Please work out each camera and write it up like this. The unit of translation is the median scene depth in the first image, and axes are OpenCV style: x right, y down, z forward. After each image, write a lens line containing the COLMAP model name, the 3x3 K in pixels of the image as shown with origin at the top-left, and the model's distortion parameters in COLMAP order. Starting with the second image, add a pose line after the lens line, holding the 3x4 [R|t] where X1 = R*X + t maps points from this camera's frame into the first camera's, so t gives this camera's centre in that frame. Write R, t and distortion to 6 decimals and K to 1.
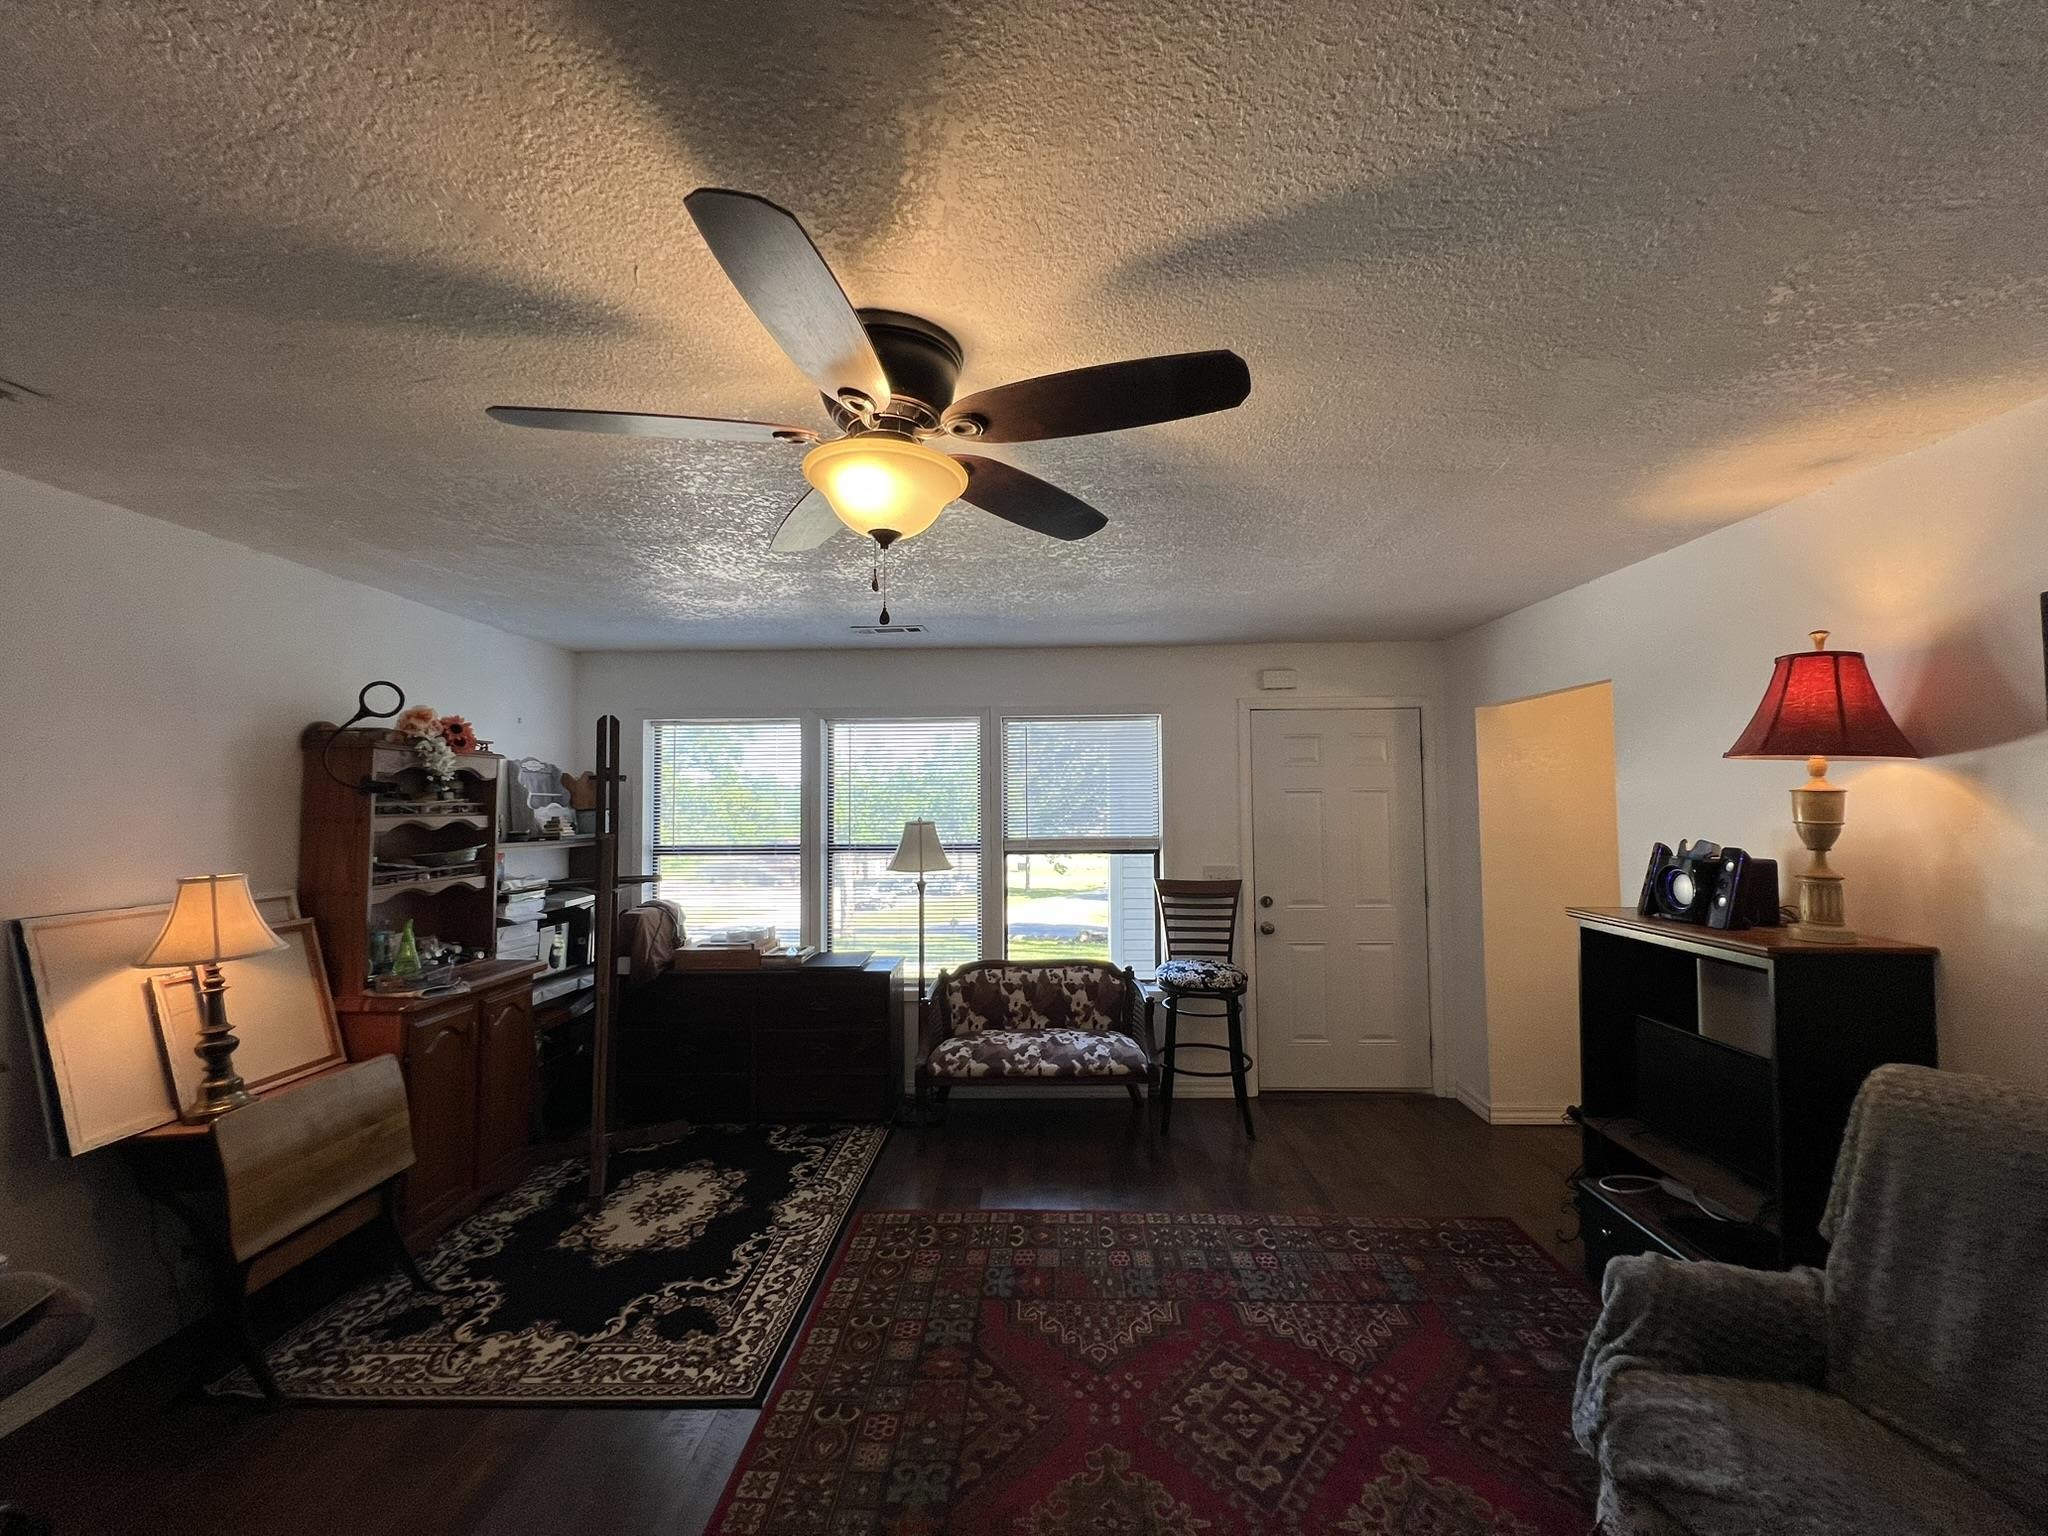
lens RADIAL K [[822.8, 0, 1020.1], [0, 822.8, 767.3], [0, 0, 1]] dist [-0.001185, -0.000121]
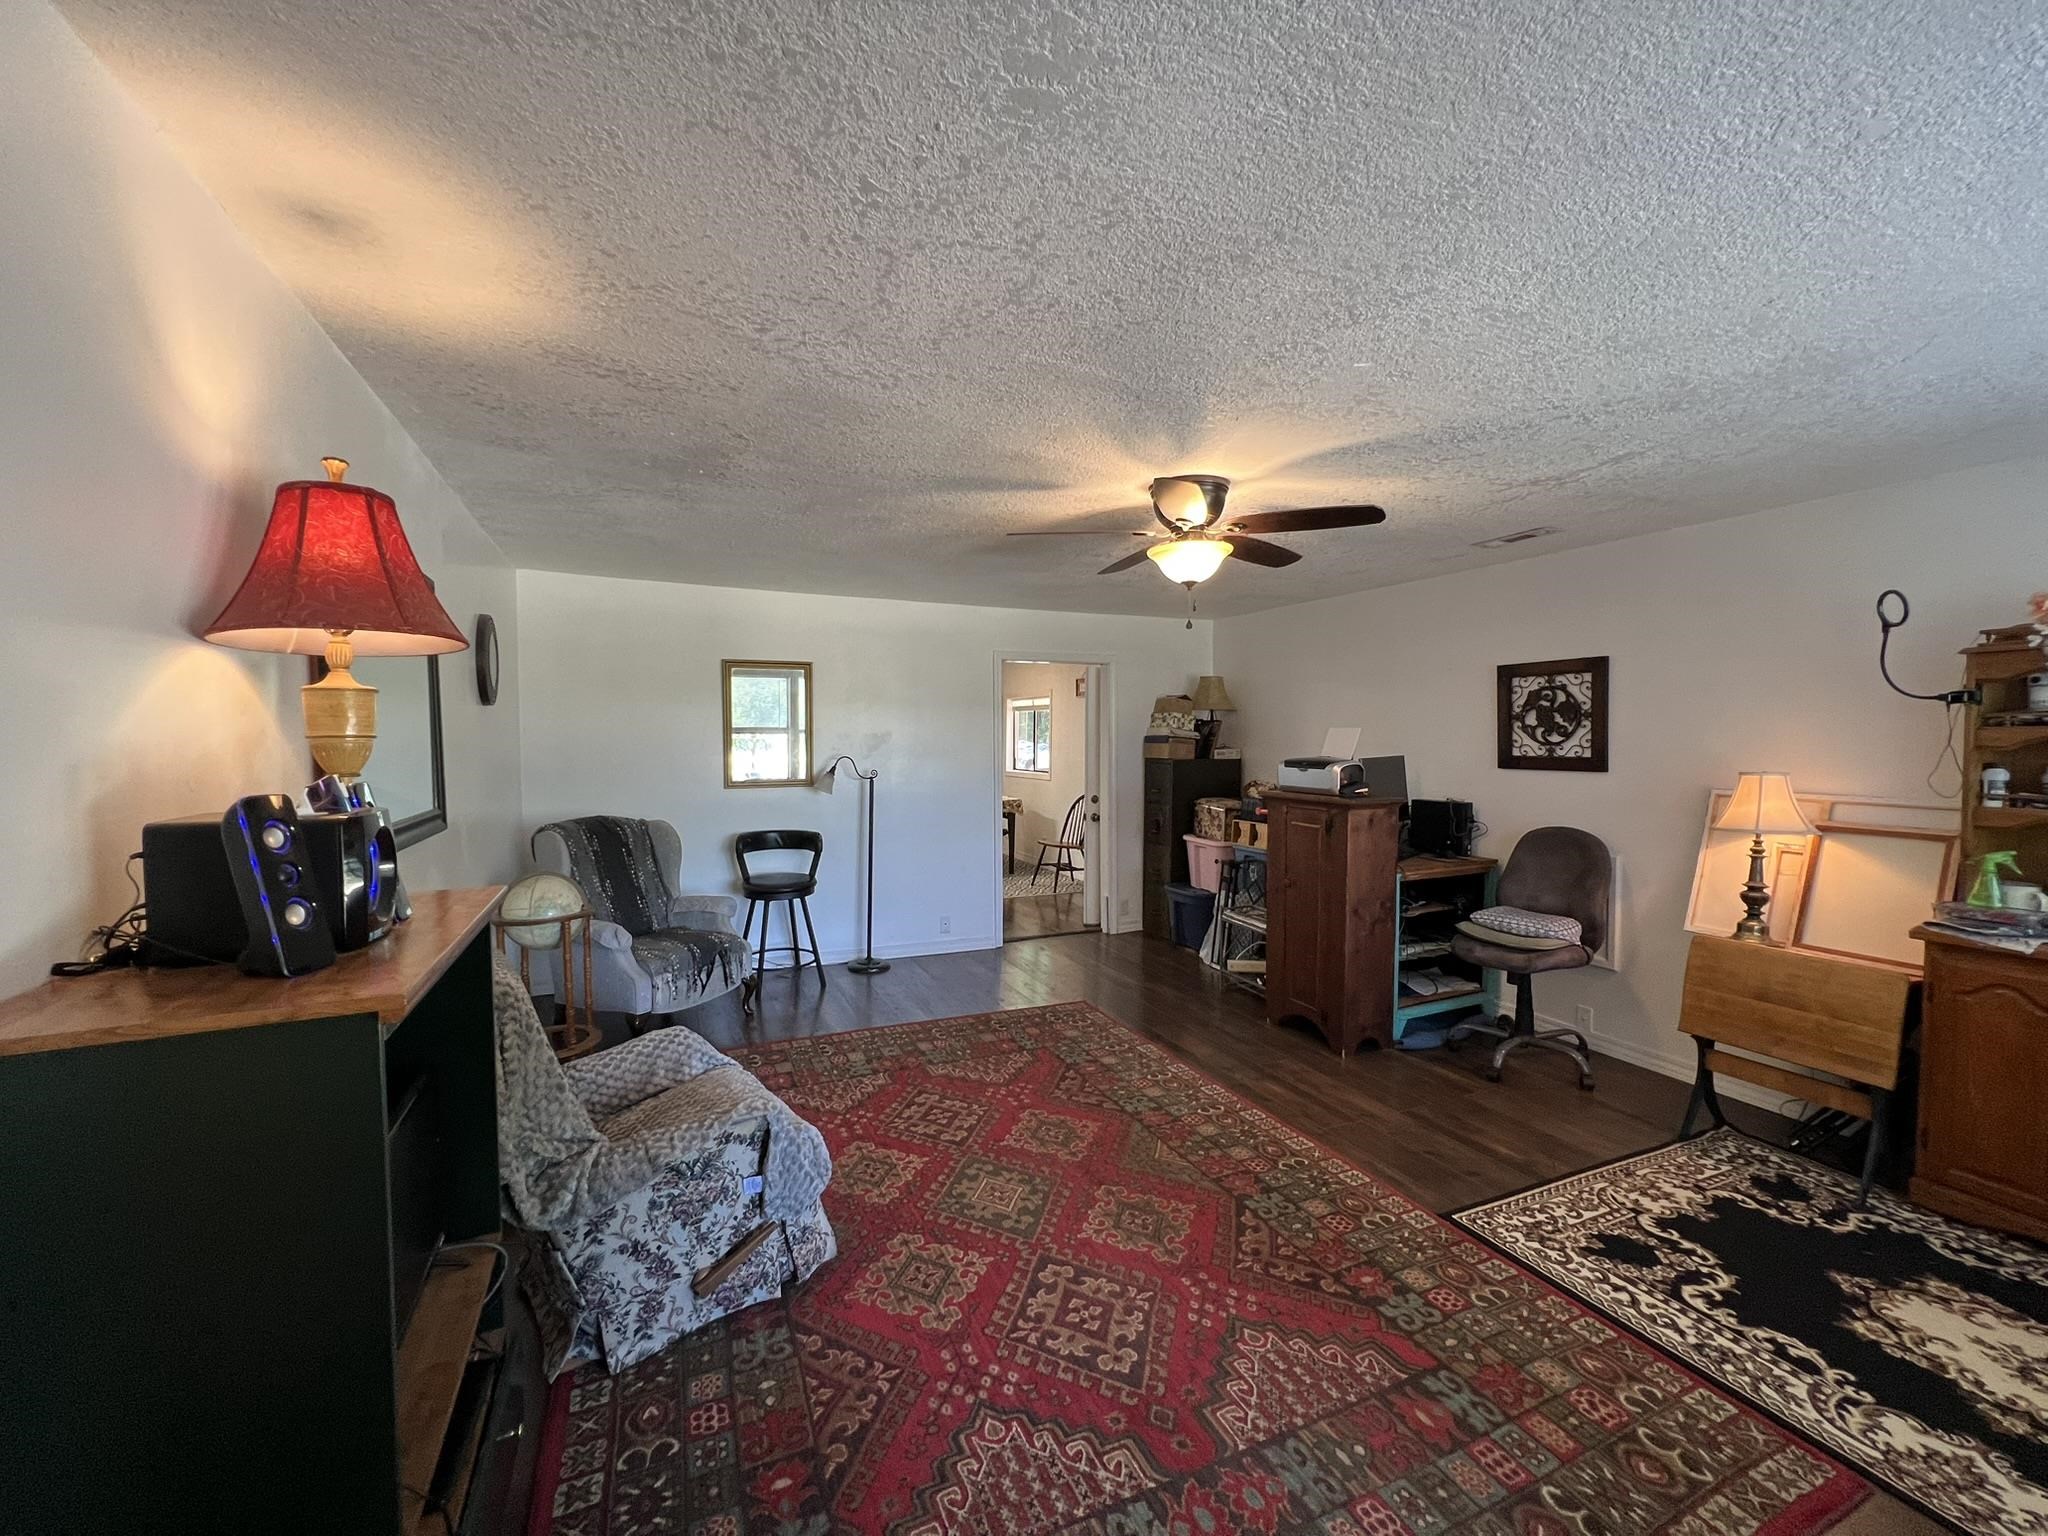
lens RADIAL K [[822.8, 0, 1023.0], [0, 822.8, 771.2], [0, 0, 1]] dist [-0.001185, -0.000121]
pose [[-0.898872, 0.023848, -0.437561, 0.634018], [0.023797, 0.999701, 0.005599, 0.088986], [0.437564, -0.005379, -0.899171, 1.553284]]
